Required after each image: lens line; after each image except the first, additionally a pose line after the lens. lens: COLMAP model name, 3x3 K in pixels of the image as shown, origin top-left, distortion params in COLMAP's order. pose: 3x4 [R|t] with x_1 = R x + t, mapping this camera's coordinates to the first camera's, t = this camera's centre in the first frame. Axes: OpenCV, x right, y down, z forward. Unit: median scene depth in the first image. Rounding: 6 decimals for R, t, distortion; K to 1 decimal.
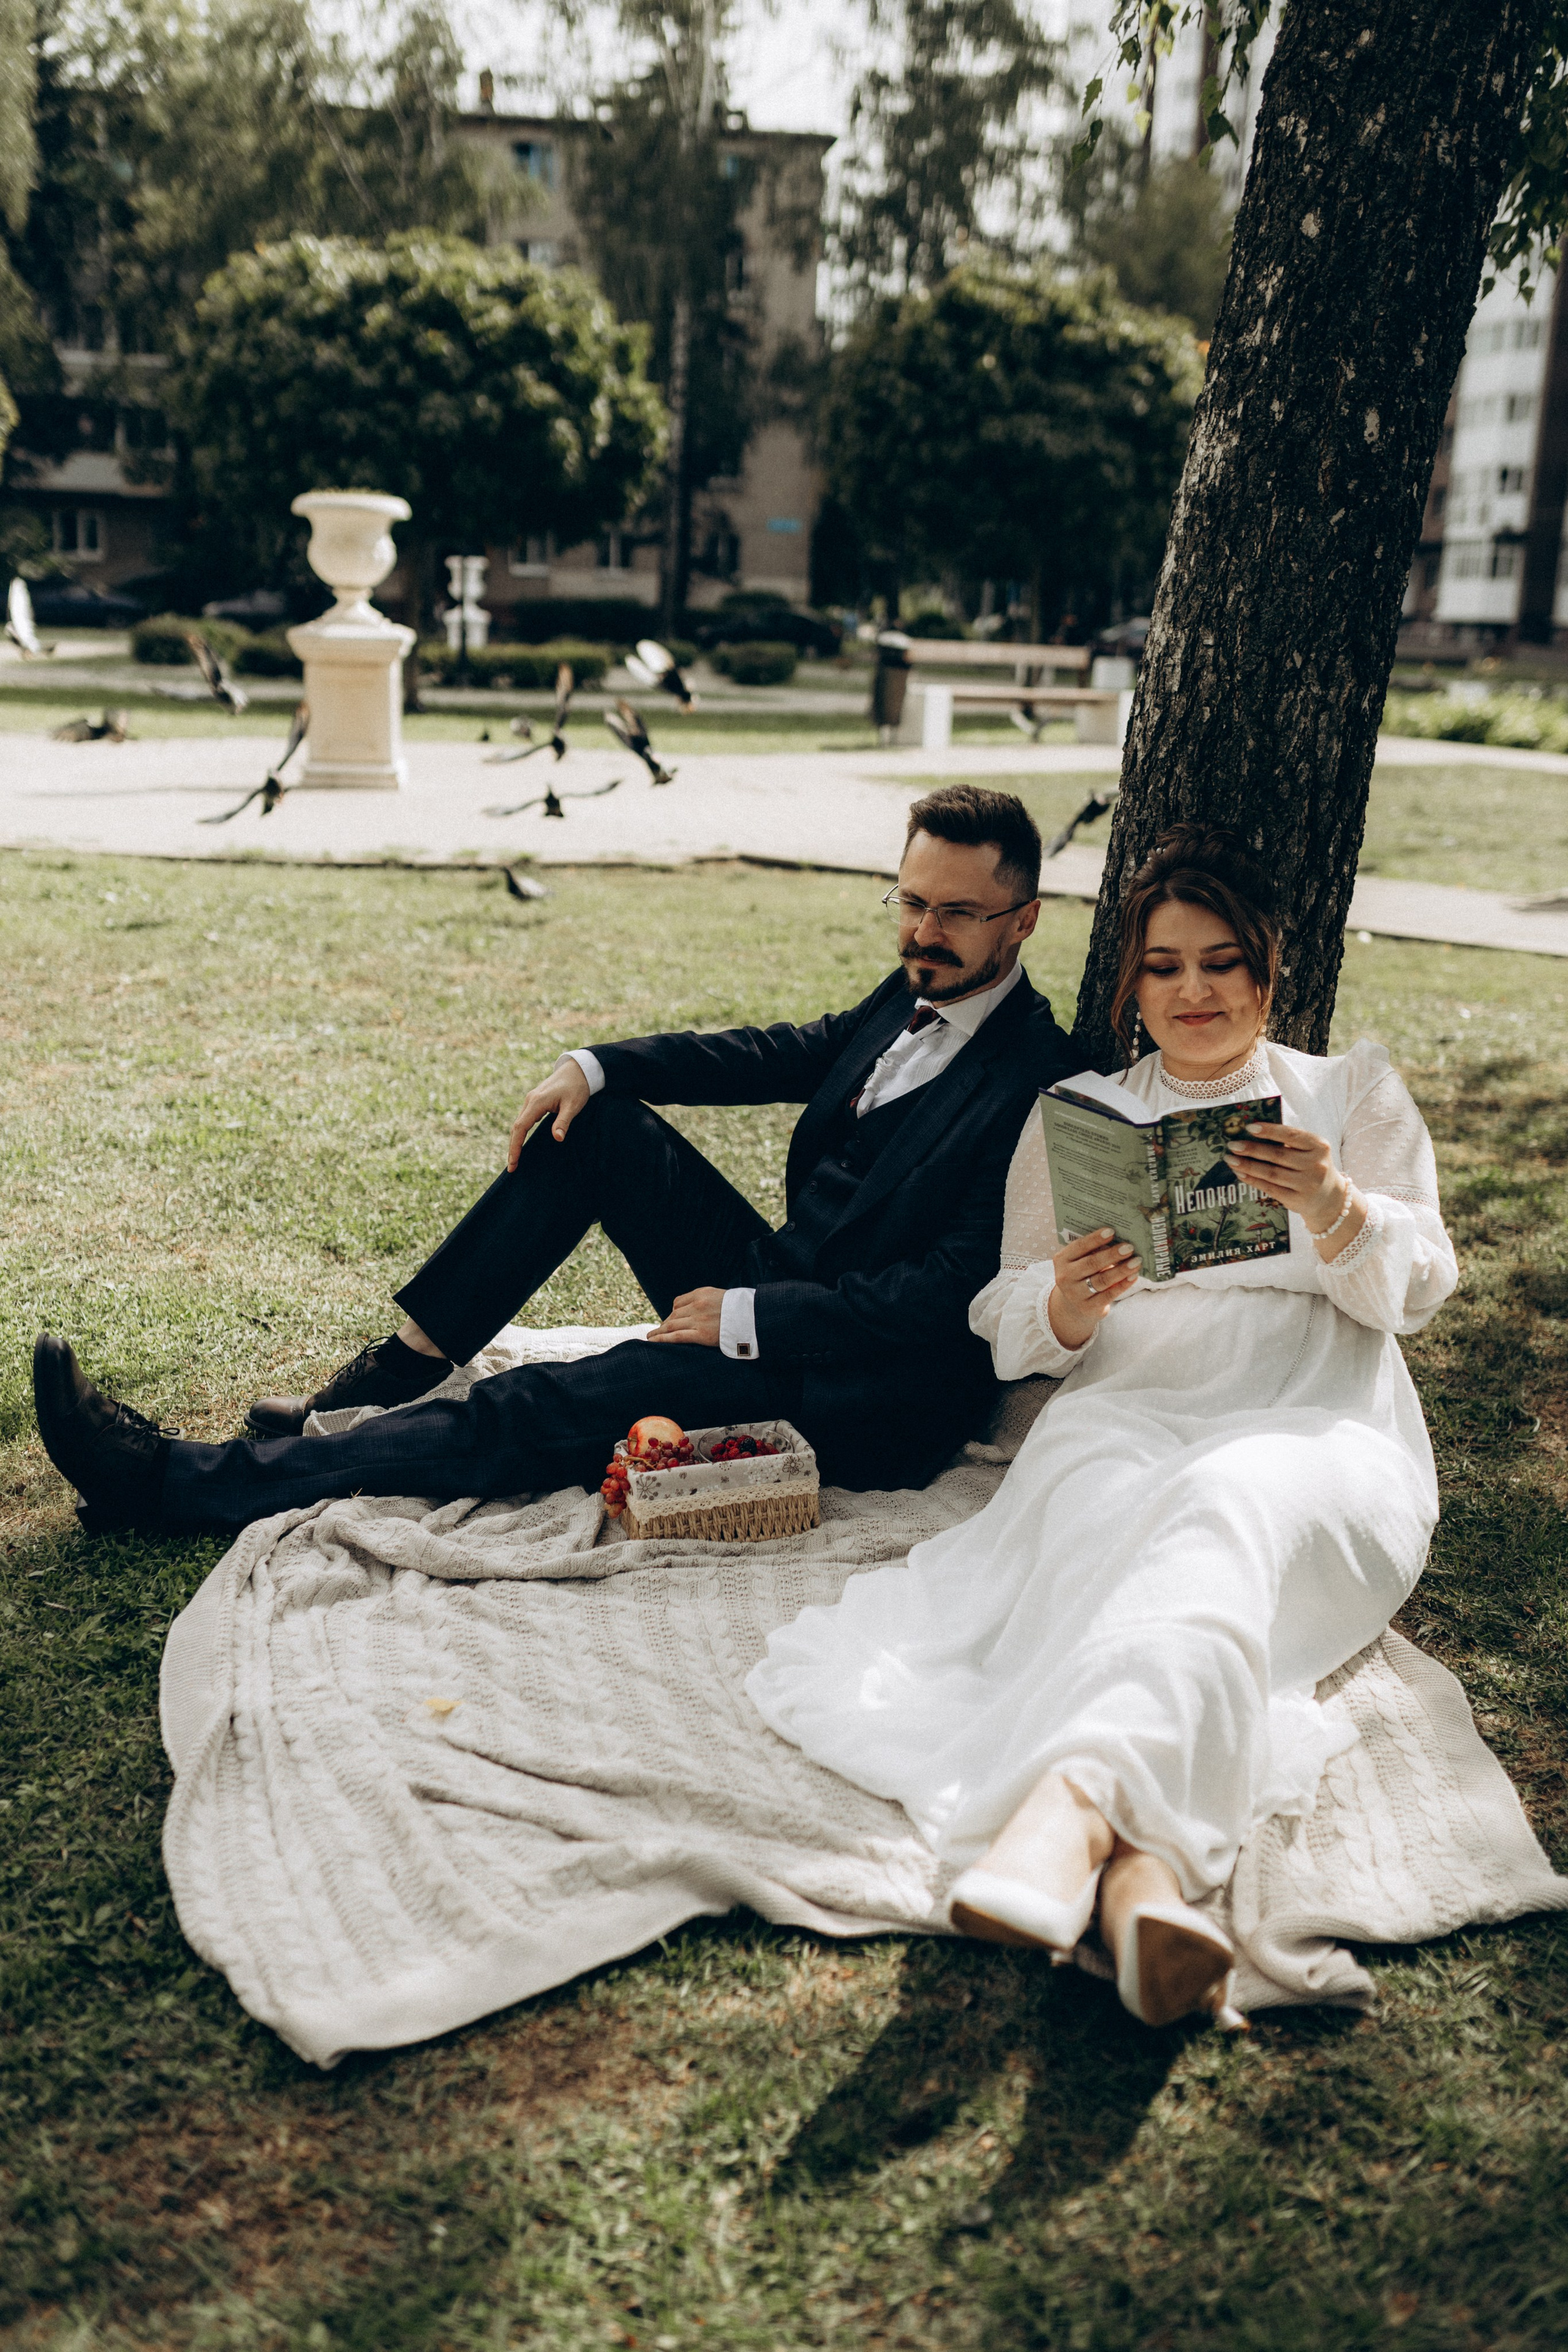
lens RADIAL K [[2288.7, 0, 769.0], [0, 2288.7, 1183.0], [0, 0, 1]] dist [-0.008418, 0.016767]
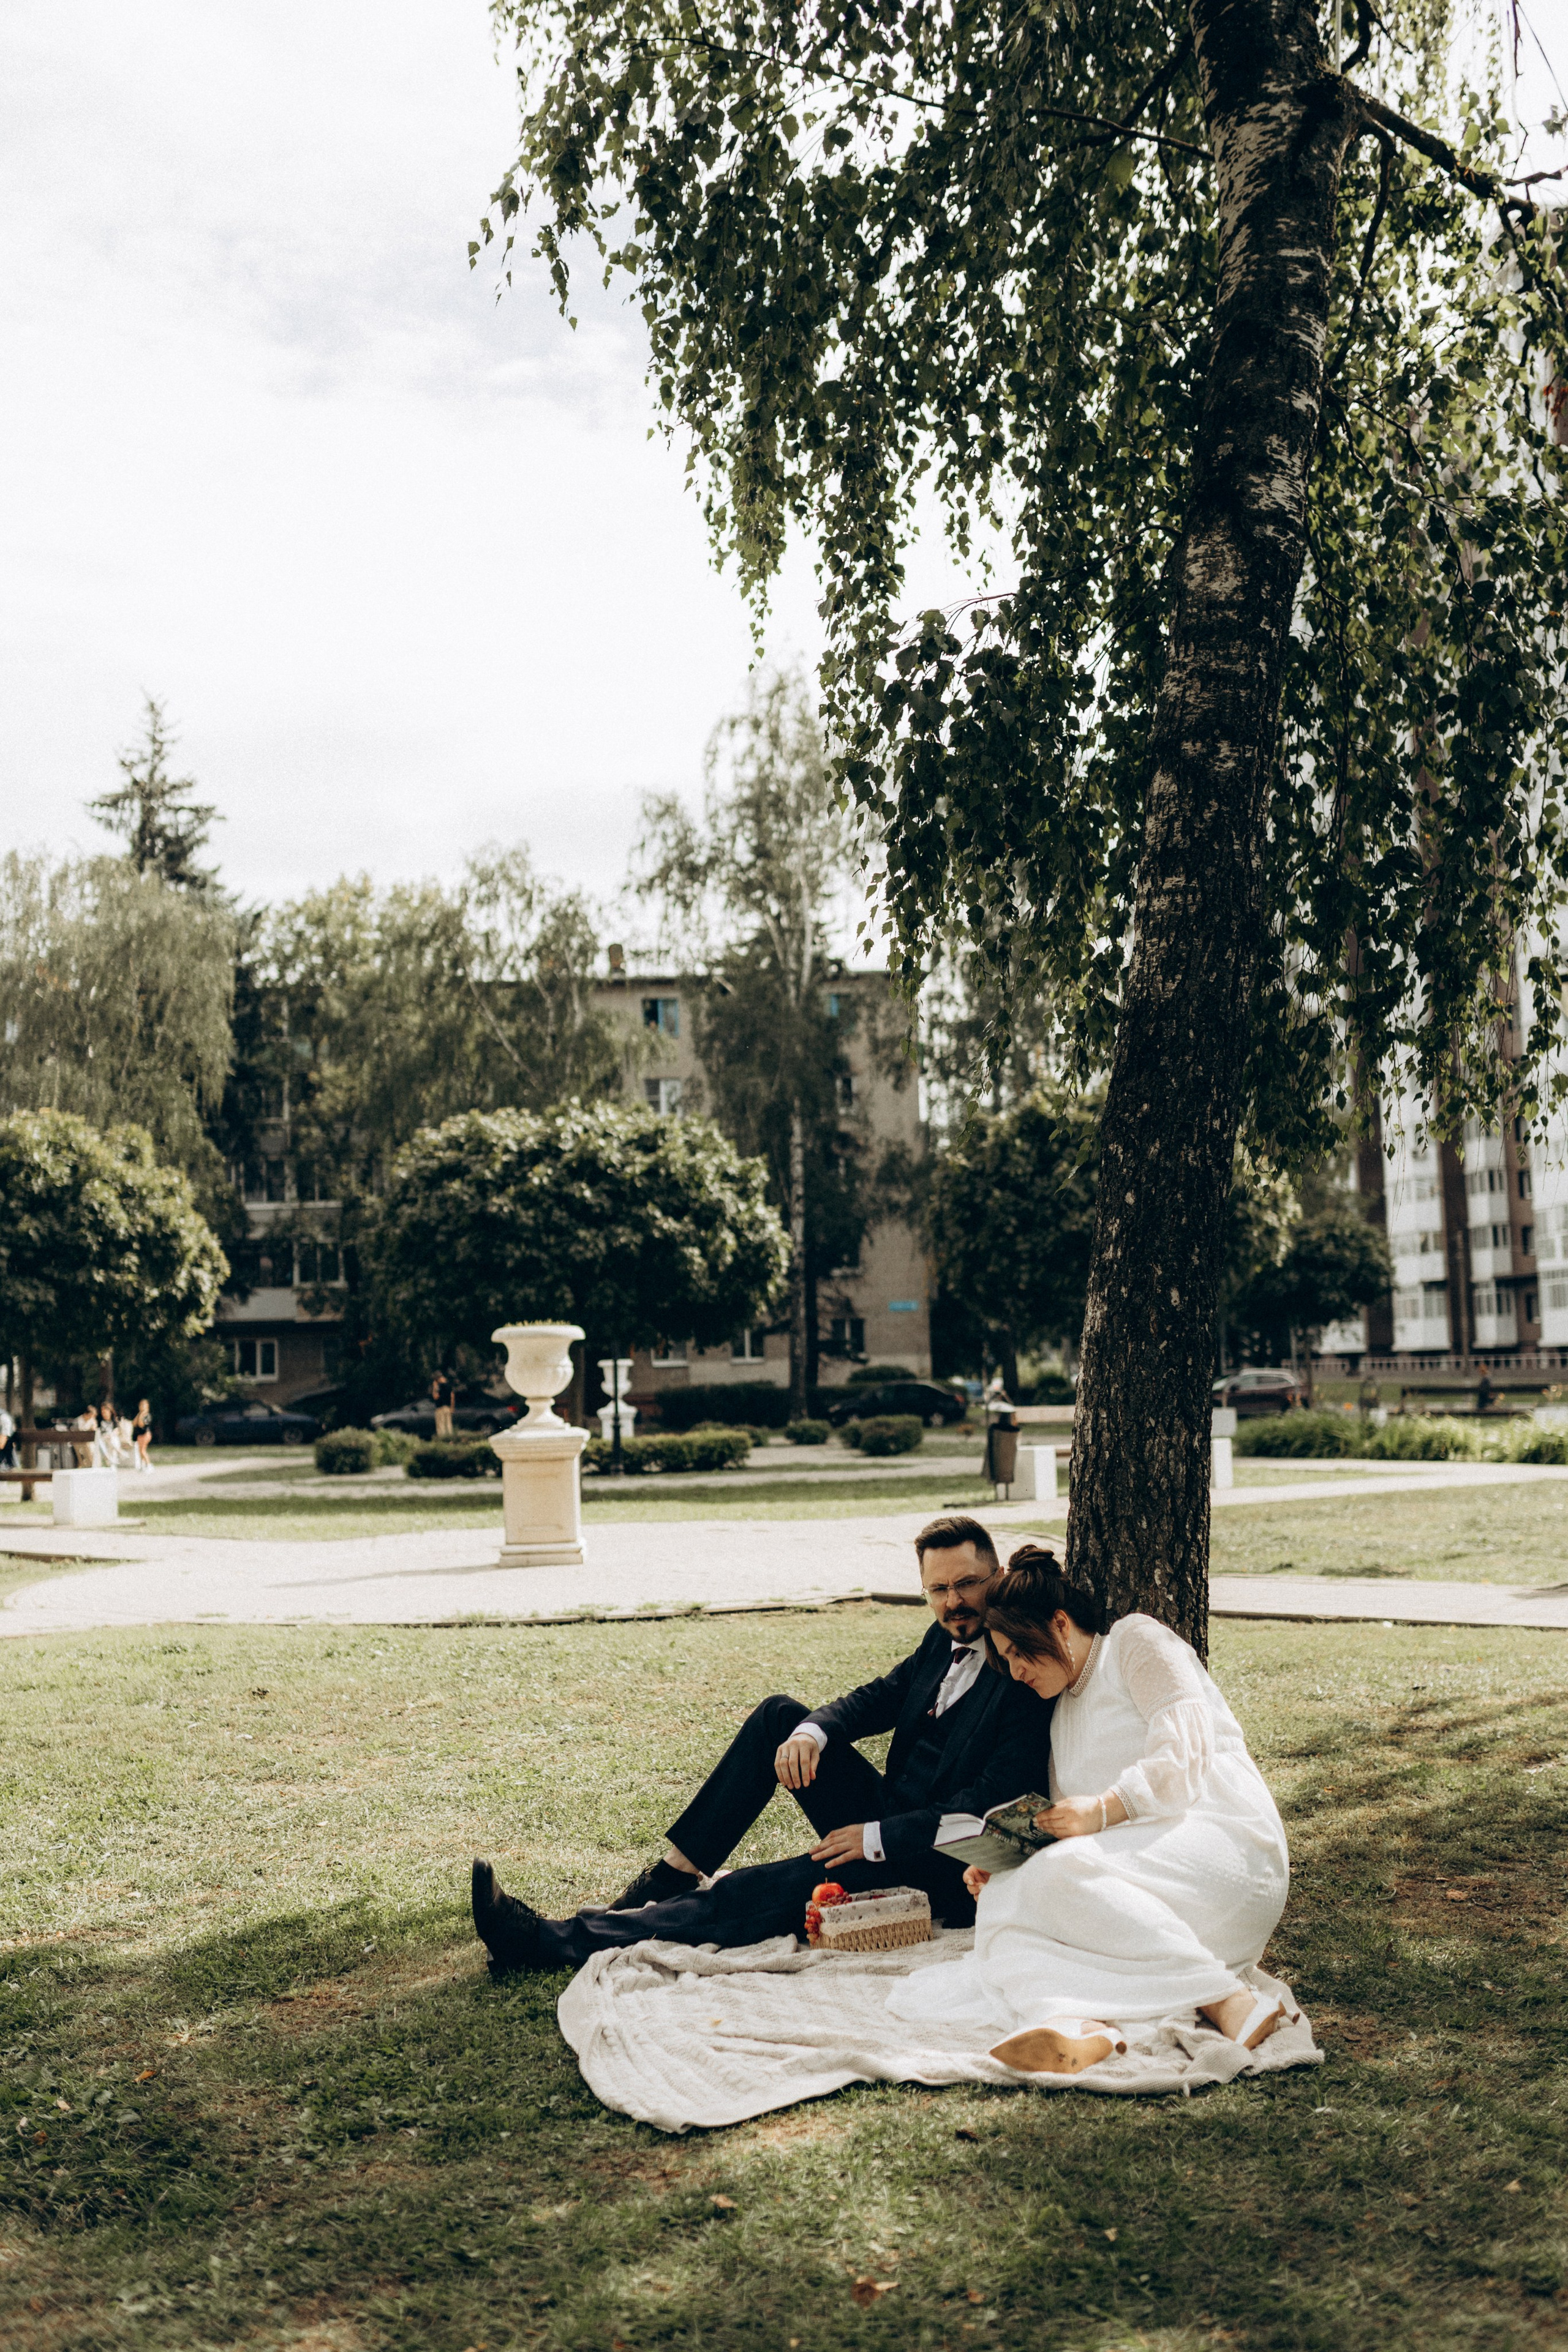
lens RADIAL K [[2288.7, 0, 769.0], [0, 2288.7, 1183.0], [0, 0, 1]] dist [-0.008418, 0.016767]
pose [[0.996041, -0.073660, -0.049764, 0.025948], [0.053284, 0.942809, -0.329047, 0.134764], [0.071156, 0.325092, 0.943001, -0.618130]]
